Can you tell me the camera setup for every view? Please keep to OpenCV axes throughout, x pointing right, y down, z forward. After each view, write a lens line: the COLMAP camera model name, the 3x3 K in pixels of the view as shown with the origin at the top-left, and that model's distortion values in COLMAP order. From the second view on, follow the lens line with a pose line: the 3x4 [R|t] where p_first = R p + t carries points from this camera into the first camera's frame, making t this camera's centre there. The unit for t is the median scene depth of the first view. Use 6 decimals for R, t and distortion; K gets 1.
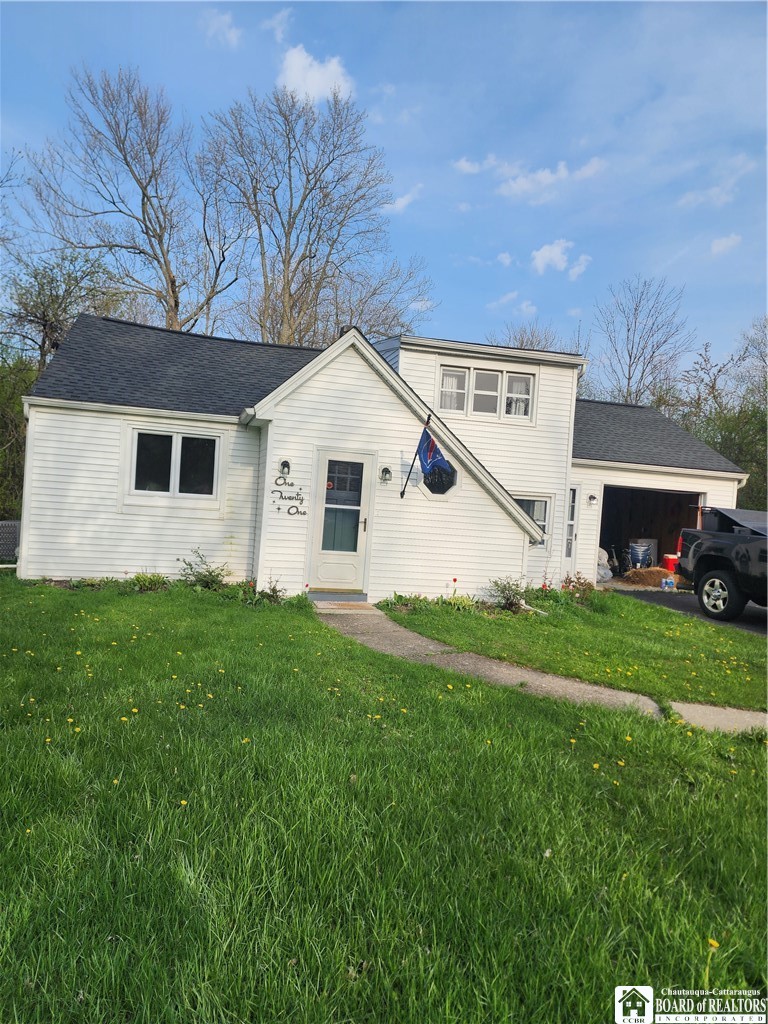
lens RADIAL K [[687.8, 0, 383.0], [0, 687.8, 526.8], [0, 0, 1]] dist [0.078237, -0.082105]
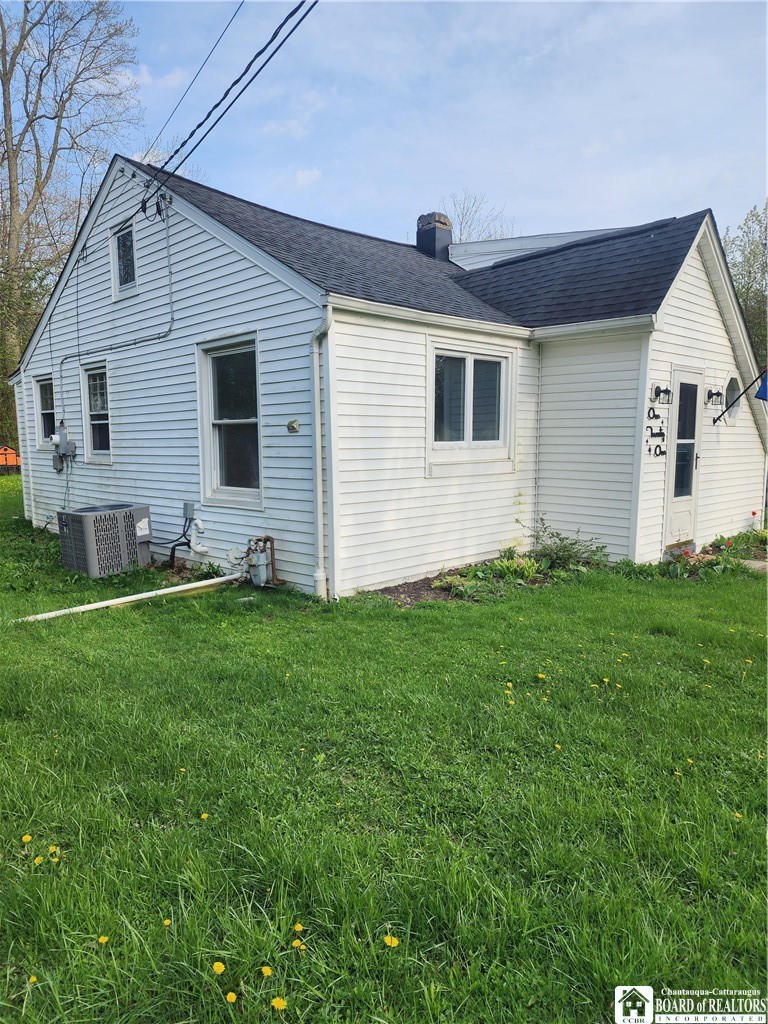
lens RADIAL K [[687.8, 0, 383.0], [0, 687.8, 526.8], [0, 0, 1]] dist [0.078237, -0.082105]
pose [[0.869325, -0.135418, 0.475327, -0.725622], [0.083286, 0.988116, 0.129188, -0.061175], [-0.487173, -0.072719, 0.870273, 0.429364]]
